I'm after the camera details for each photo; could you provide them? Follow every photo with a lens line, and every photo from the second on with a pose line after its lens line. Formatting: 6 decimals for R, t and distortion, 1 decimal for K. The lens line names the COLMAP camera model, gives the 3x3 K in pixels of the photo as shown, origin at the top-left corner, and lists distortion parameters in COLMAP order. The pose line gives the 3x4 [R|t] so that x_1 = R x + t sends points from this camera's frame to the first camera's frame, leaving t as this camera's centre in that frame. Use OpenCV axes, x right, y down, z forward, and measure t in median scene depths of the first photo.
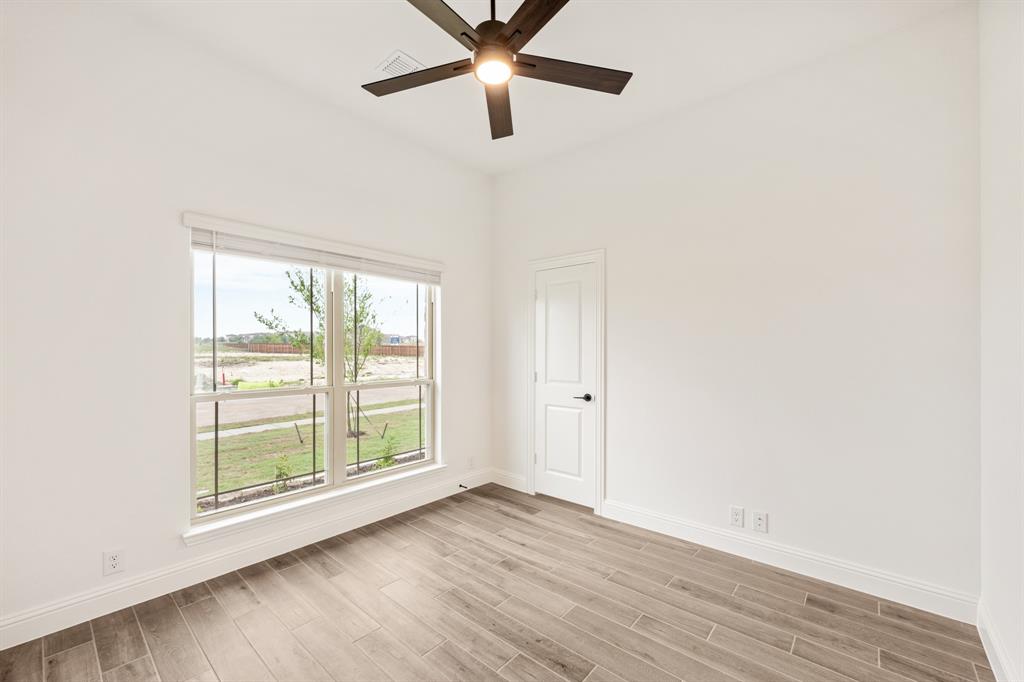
lens RADIAL K [[417.7, 0, 506.8], [0, 417.7, 346.4], [0, 0, 1]] dist [-0.001734, -0.001128]
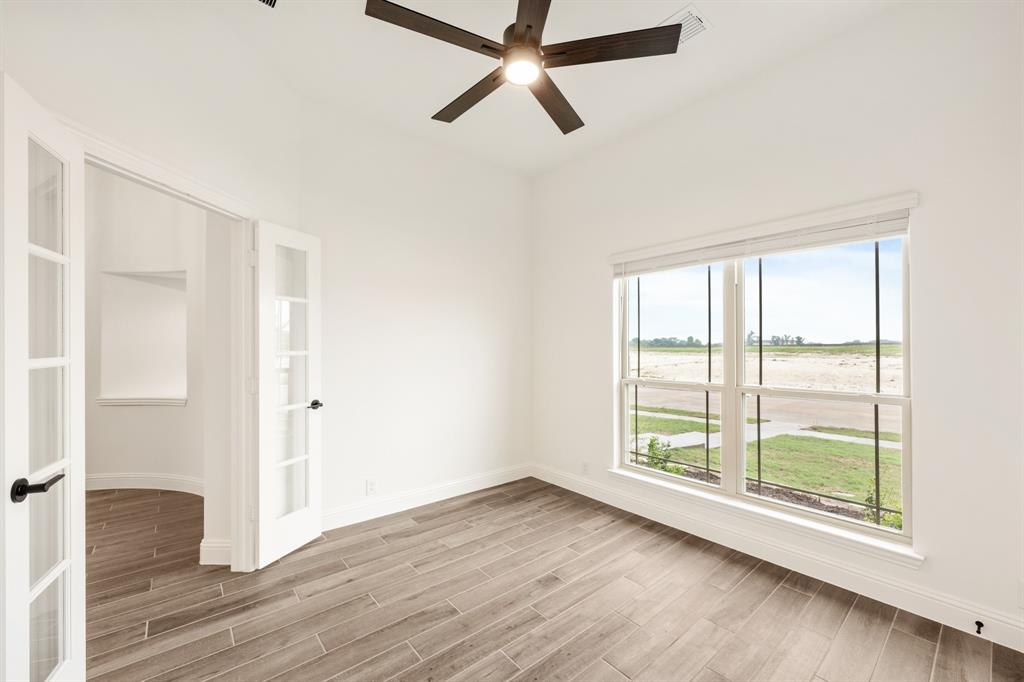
lens RADIAL K [[398.2, 0, 512.6], [0, 398.2, 350.9], [0, 0, 1]] dist [0.002024, -0.000176]
pose [[-0.147497, 0.004486, -0.989052, 0.544375], [0.003247, 0.999987, 0.004051, 0.011169], [0.989057, -0.002614, -0.147510, 0.666019]]
